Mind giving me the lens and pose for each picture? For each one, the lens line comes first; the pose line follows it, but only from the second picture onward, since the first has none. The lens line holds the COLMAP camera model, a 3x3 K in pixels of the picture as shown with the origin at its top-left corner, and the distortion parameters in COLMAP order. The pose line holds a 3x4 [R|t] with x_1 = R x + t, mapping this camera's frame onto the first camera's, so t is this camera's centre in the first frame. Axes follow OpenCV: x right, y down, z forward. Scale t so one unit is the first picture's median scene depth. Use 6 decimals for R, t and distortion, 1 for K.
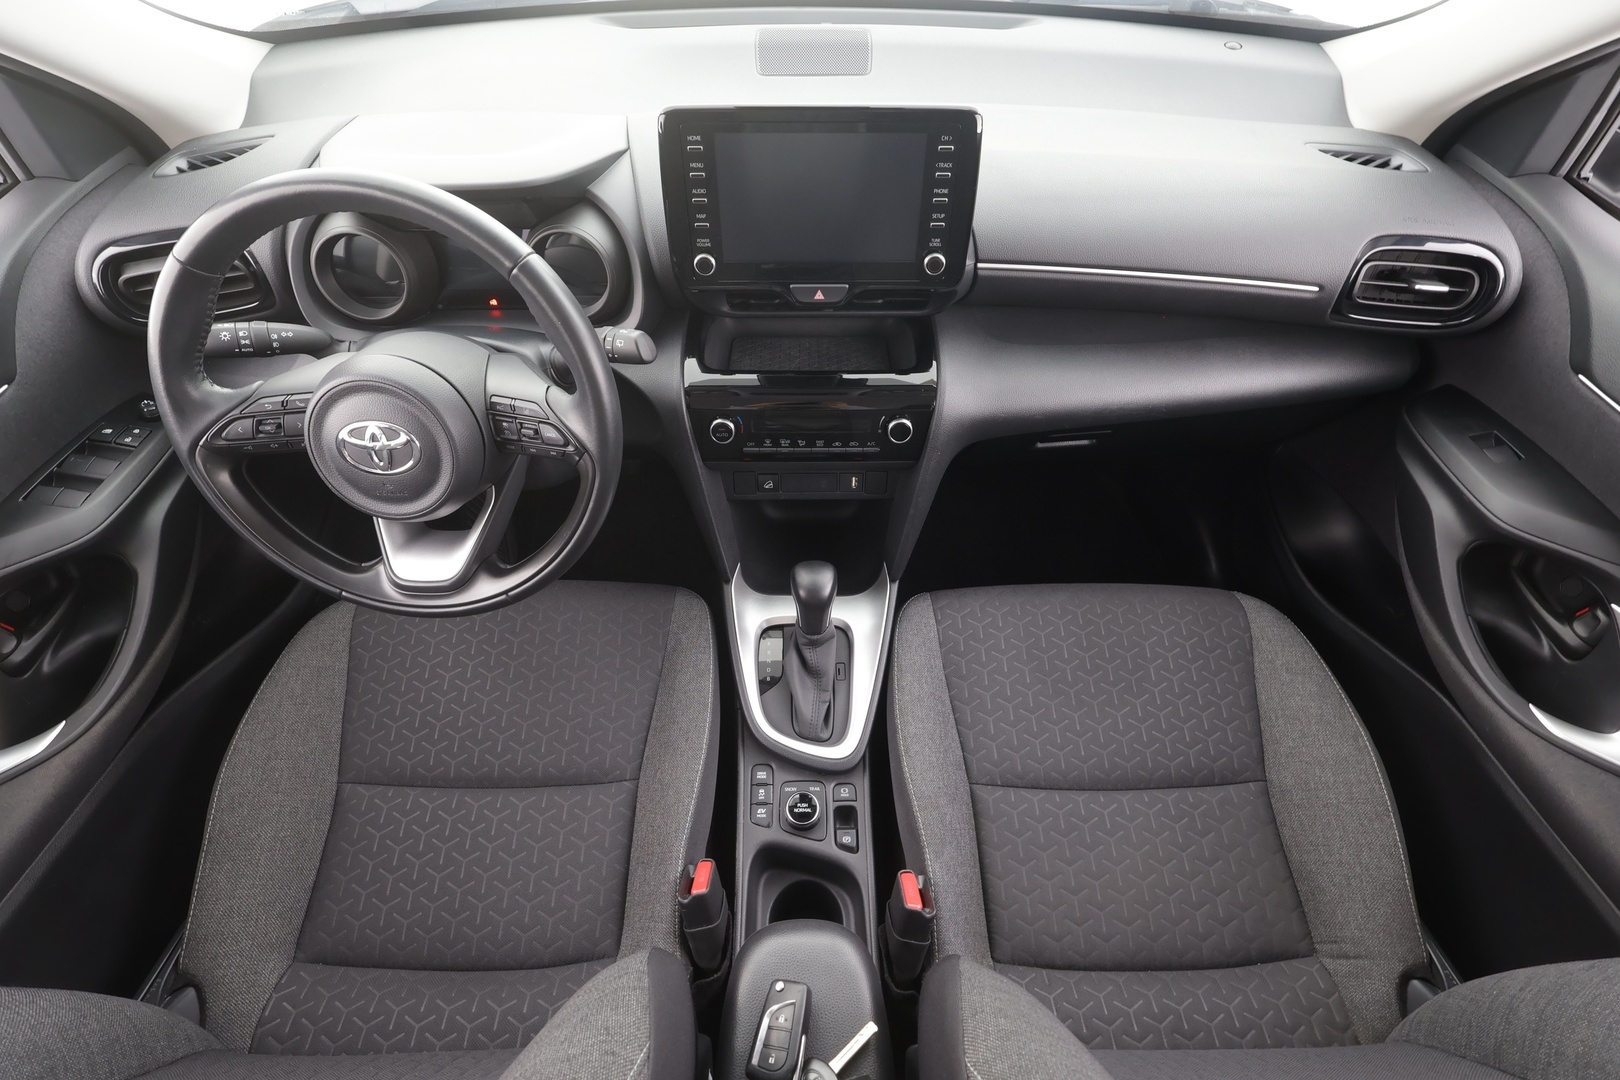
lens RADIAL K [[746.6, 0, 808.8], [0, 746.6, 540.9], [0, 0, 1]] dist [-0.003613, 0.002499]
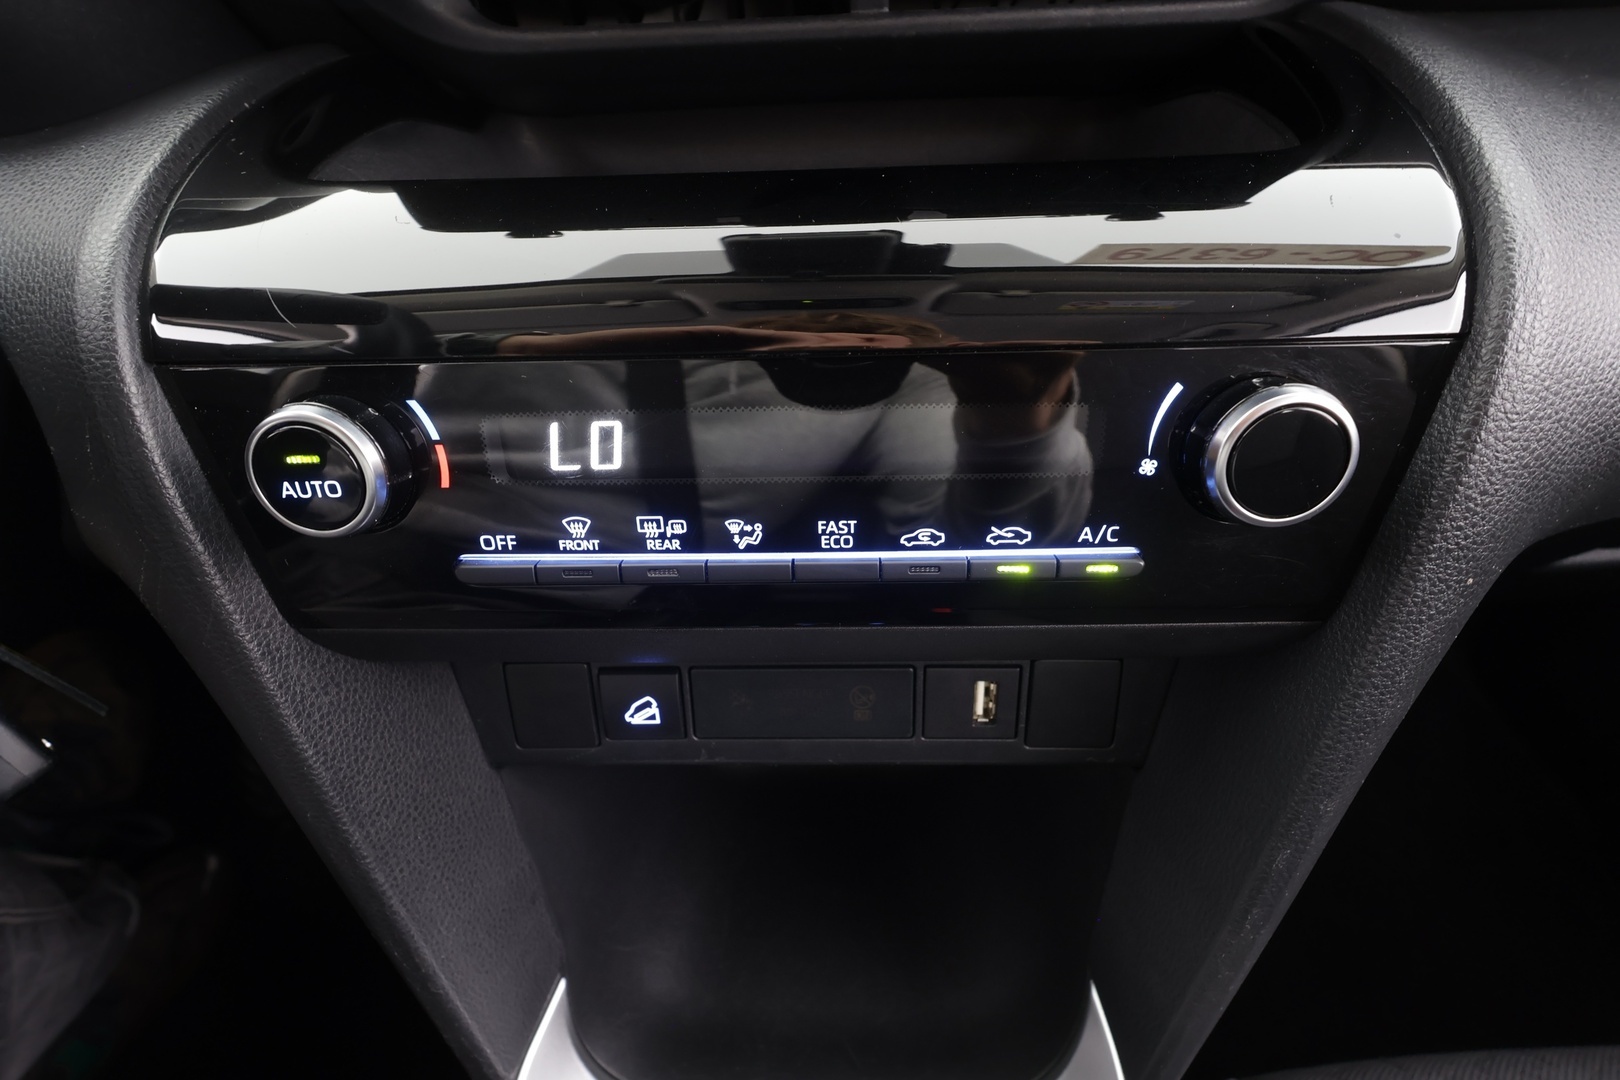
lens RADIAL K [[746.6, 0, 810.7], [0, 746.6, 541.1], [0, 0, 1]] dist [-0.003613, 0.002499]
pose [[0.998852, -0.011951, -0.046383, 0.018246], [0.003103, 0.982485, -0.186317, -0.101534], [0.047797, 0.185959, 0.981394, 0.889211]]
